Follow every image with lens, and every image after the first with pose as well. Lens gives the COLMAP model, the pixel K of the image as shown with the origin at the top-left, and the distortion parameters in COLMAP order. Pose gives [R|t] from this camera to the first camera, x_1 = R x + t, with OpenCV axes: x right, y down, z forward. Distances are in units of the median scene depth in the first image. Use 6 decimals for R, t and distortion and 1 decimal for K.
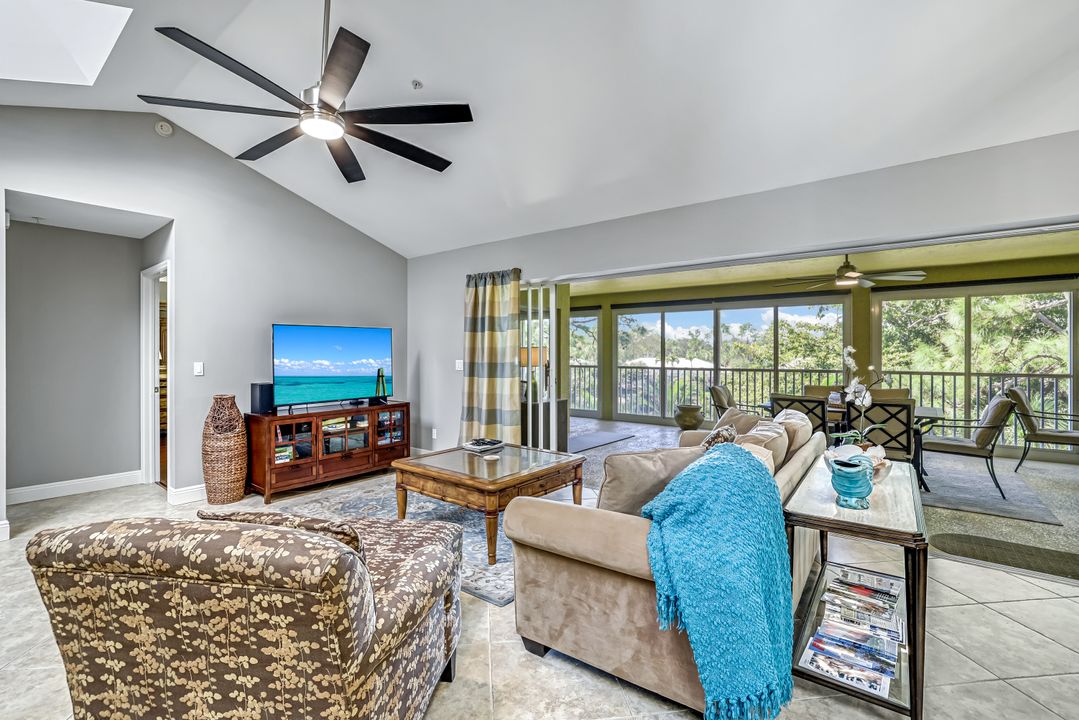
lens RADIAL K [[468.5, 0, 540.7], [0, 468.5, 351.8], [0, 0, 1]] dist [-0.020709, 0.003321]
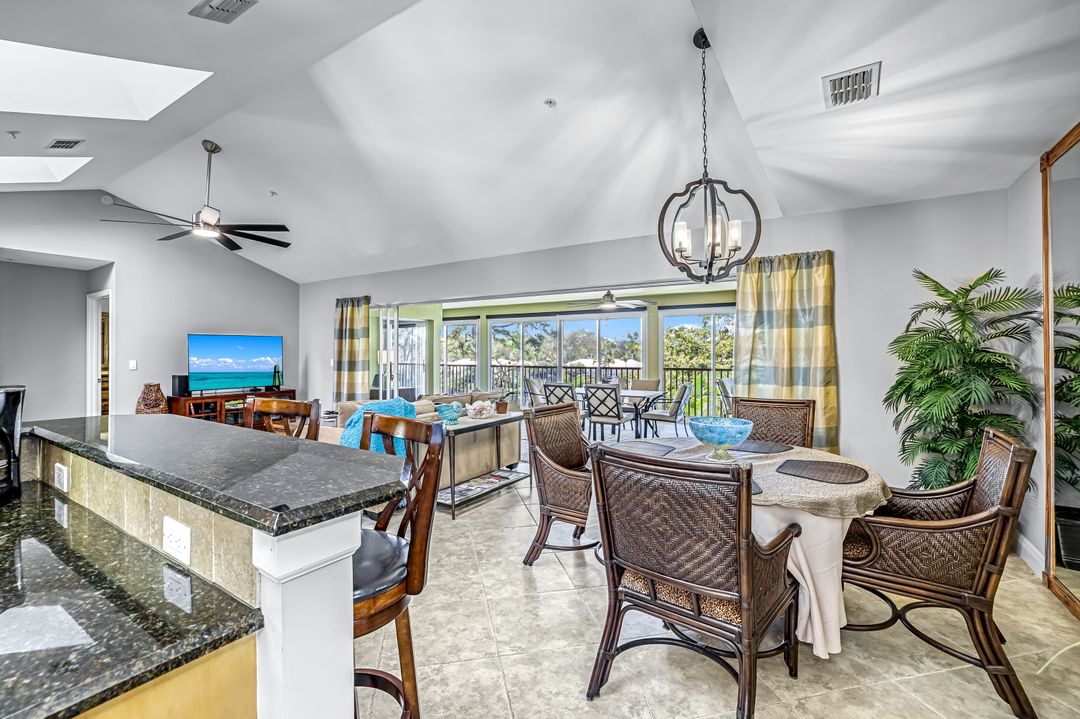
lens RADIAL K [[468.9, 0, 545.6], [0, 468.9, 354.9], [0, 0, 1]] dist [-0.020709, 0.003321]
pose [[0.995058, 0.002423, 0.099265, 0.344927], [-0.002940, 0.999983, 0.005060, -0.004374], [-0.099251, -0.005327, 0.995048, -0.484354]]
